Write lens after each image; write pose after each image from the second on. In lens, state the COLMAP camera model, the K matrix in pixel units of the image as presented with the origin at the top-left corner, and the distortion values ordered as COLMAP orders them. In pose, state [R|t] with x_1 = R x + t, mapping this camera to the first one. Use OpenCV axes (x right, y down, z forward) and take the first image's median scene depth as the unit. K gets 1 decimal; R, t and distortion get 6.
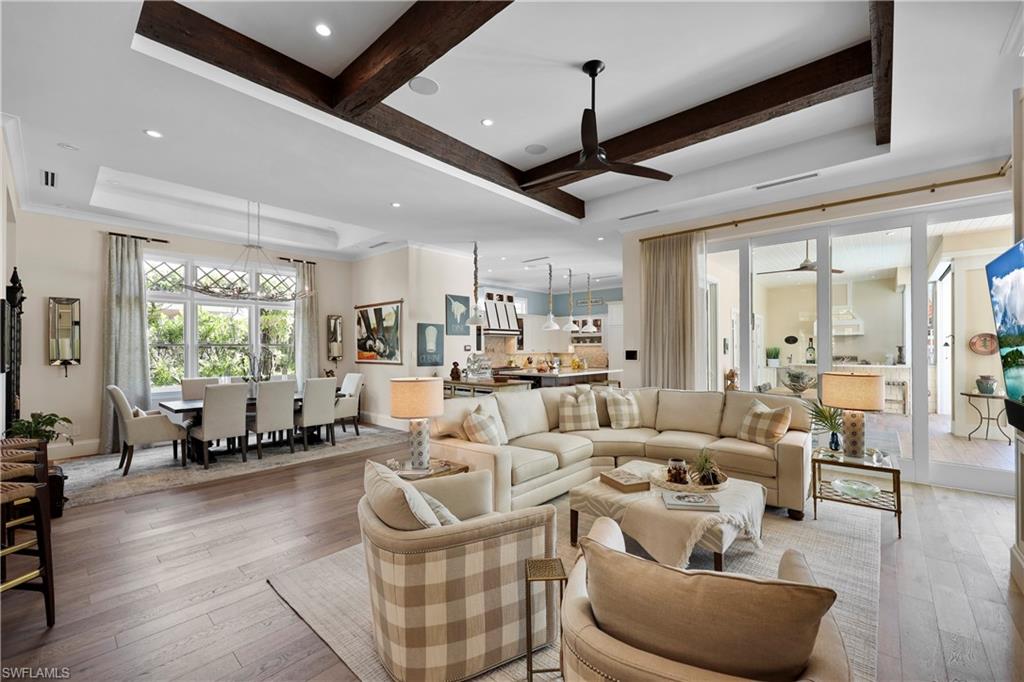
lens RADIAL K [[414.2, 0, 516.2], [0, 414.2, 347.7], [0, 0, 1]] dist [-0.000774, -0.000042]
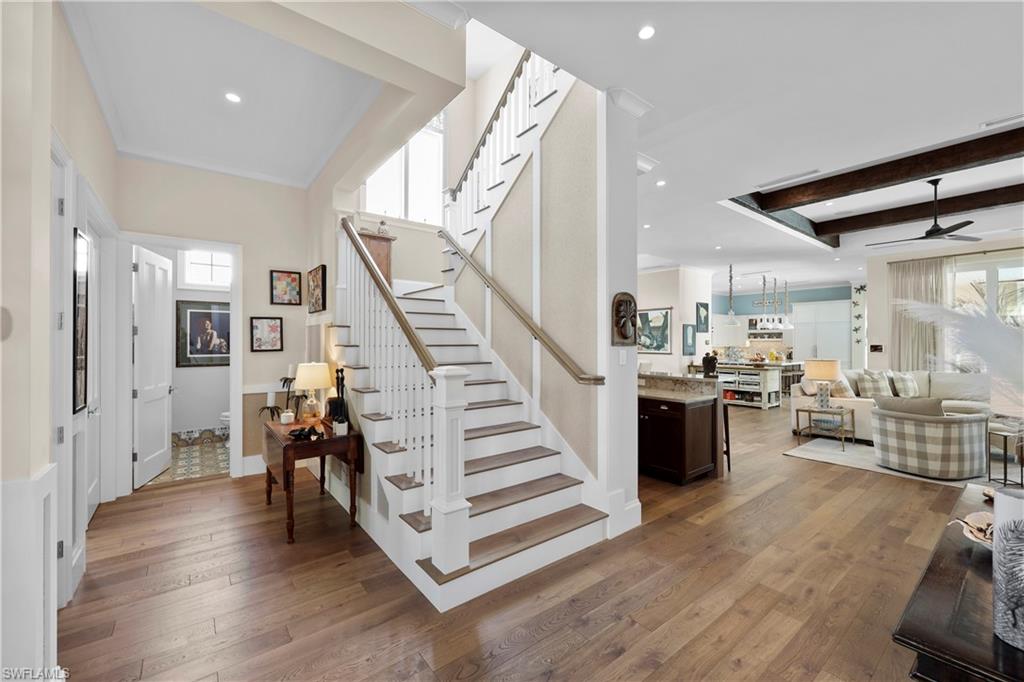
lens RADIAL K [[411.7, 0, 512.0], [0, 411.7, 341.0], [0, 0, 1]] dist [0.001179, 0.000076]
pose [[0.983126, 0.004745, -0.182866, -0.522598], [-0.004982, 0.999987, -0.000840, 0.000889], [0.182860, 0.001737, 0.983138, -0.427573]]
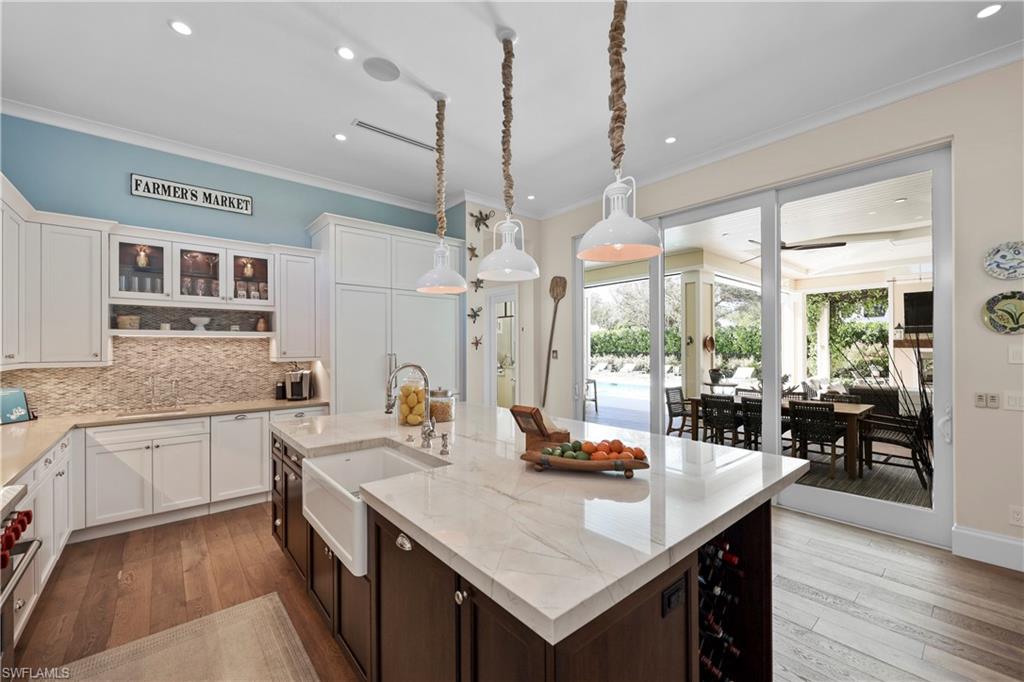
lens RADIAL K [[408.4, 0, 514.0], [0, 408.4, 340.1], [0, 0, 1]] dist [0.000396, -0.000108]
pose [[0.135308, 0.022129, 0.990556, -0.142942], [0.000020, 0.999750, -0.022338, 0.004116], [-0.990804, 0.003042, 0.135274, 1.238045]]
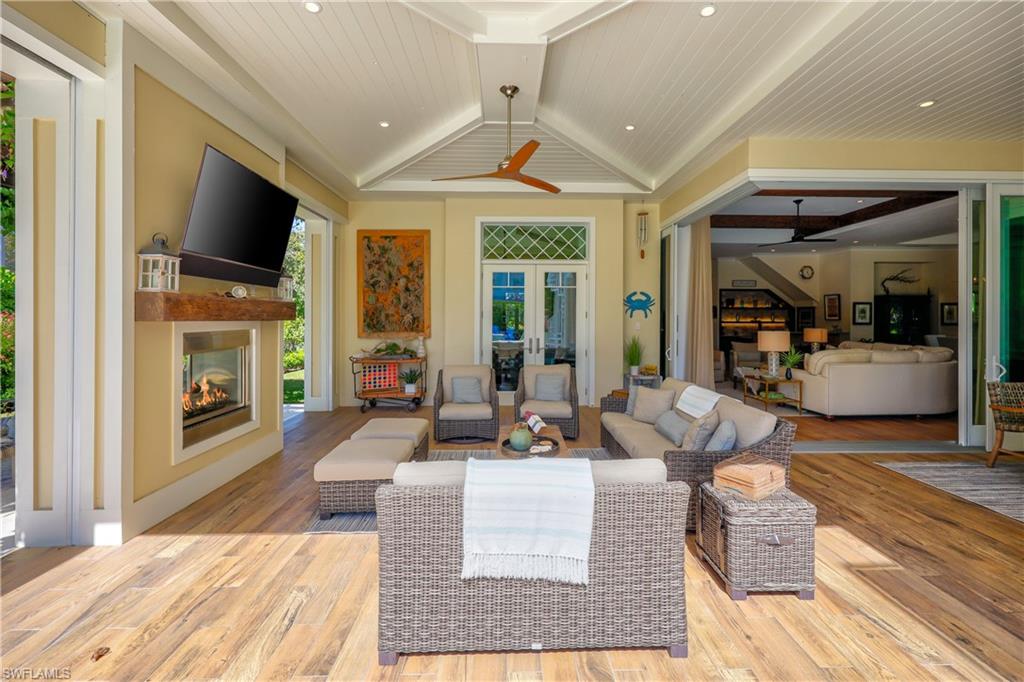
lens RADIAL K [[422.1, 0, 513.2], [0, 422.1, 315.2], [0, 0, 1]] dist [0.000037, 0.000192]
pose [[-0.733170, -0.001211, -0.680045, 1.302009], [0.002221, 0.999989, -0.004175, -0.003714], [0.680042, -0.004572, -0.733159, 0.701964]]
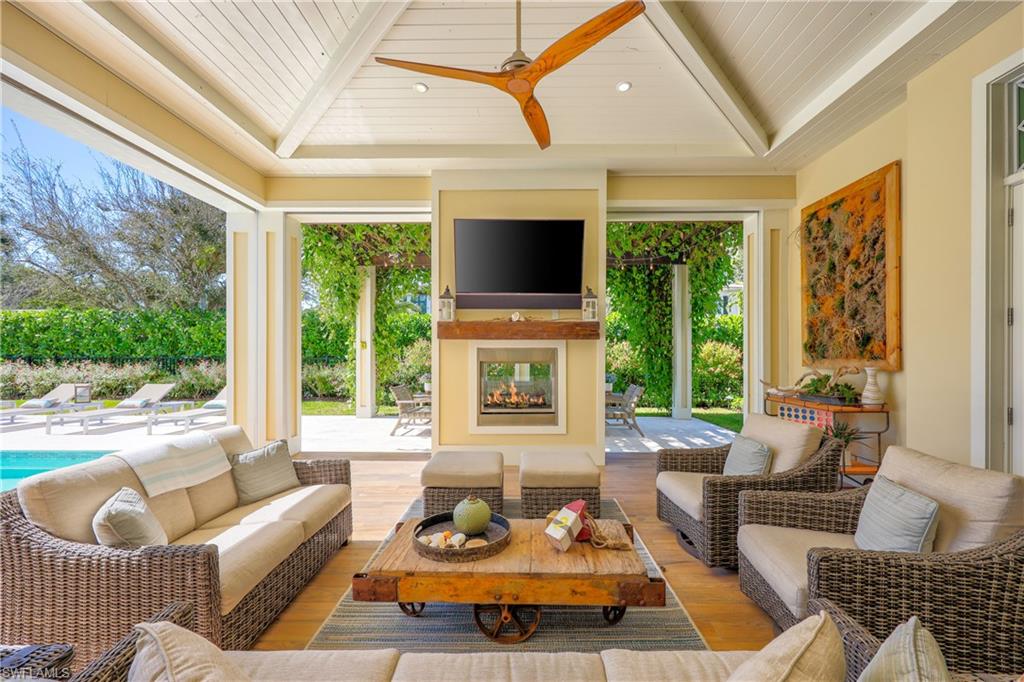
lens RADIAL K [[414.2, 0, 516.2], [0, 414.2, 347.7], [0, 0, 1]] dist [-0.000774, -0.000042]
pose [[-0.657026, 0.013313, 0.753751, 0.769819], [0.002639, 0.999879, -0.015359, 0.020549], [-0.753864, -0.008102, -0.656981, 0.535212]]
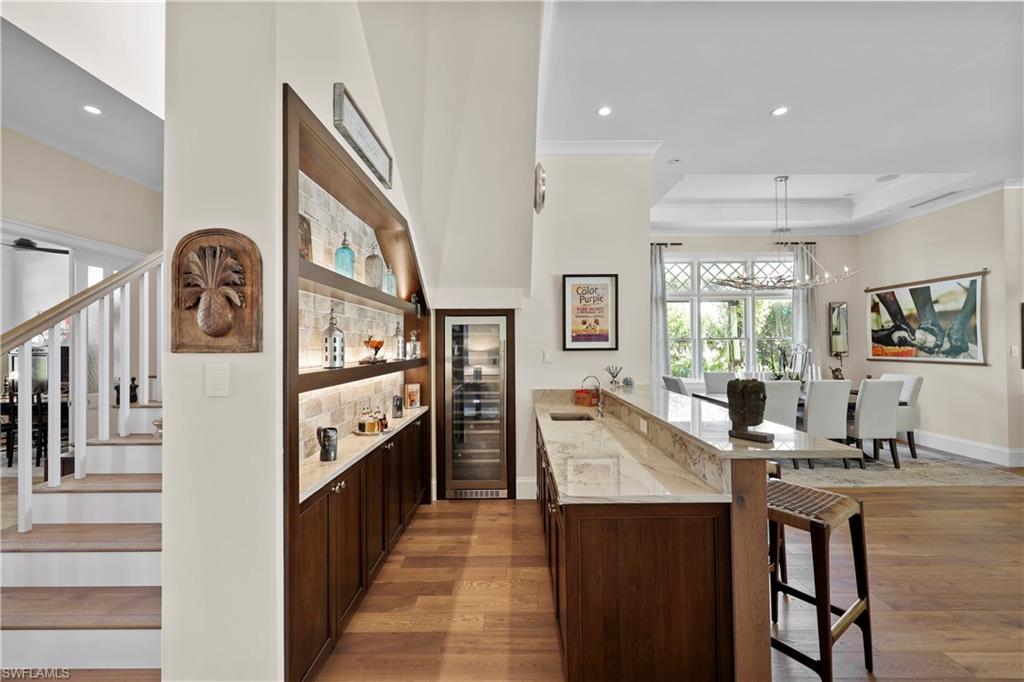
lens RADIAL K [[408.4, 0, 514.0], [0, 408.4, 340.1], [0, 0, 1]] dist [0.000396, -0.000108]
pose [[0.659935, -0.008176, -0.751279, -0.270513], [0.004769, 0.999966, -0.006693, 0.000271], [0.751308, 0.000834, 0.659951, -0.027751]]
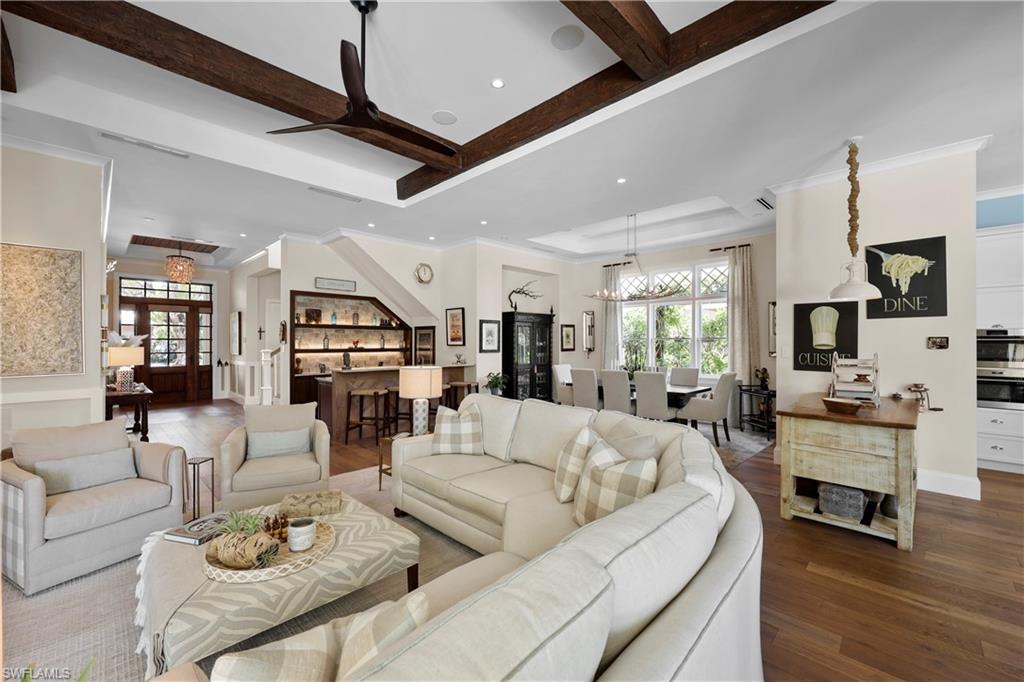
lens RADIAL K [[408.4, 0, 514.0], [0, 408.4, 340.1], [0, 0, 1]] dist [0.000396, -0.000108]
pose [[-0.057677, 0.000800, -0.998335, 0.416866], [0.001859, 0.999998, 0.000694, -0.003966], [0.998334, -0.001816, -0.057678, 0.569759]]
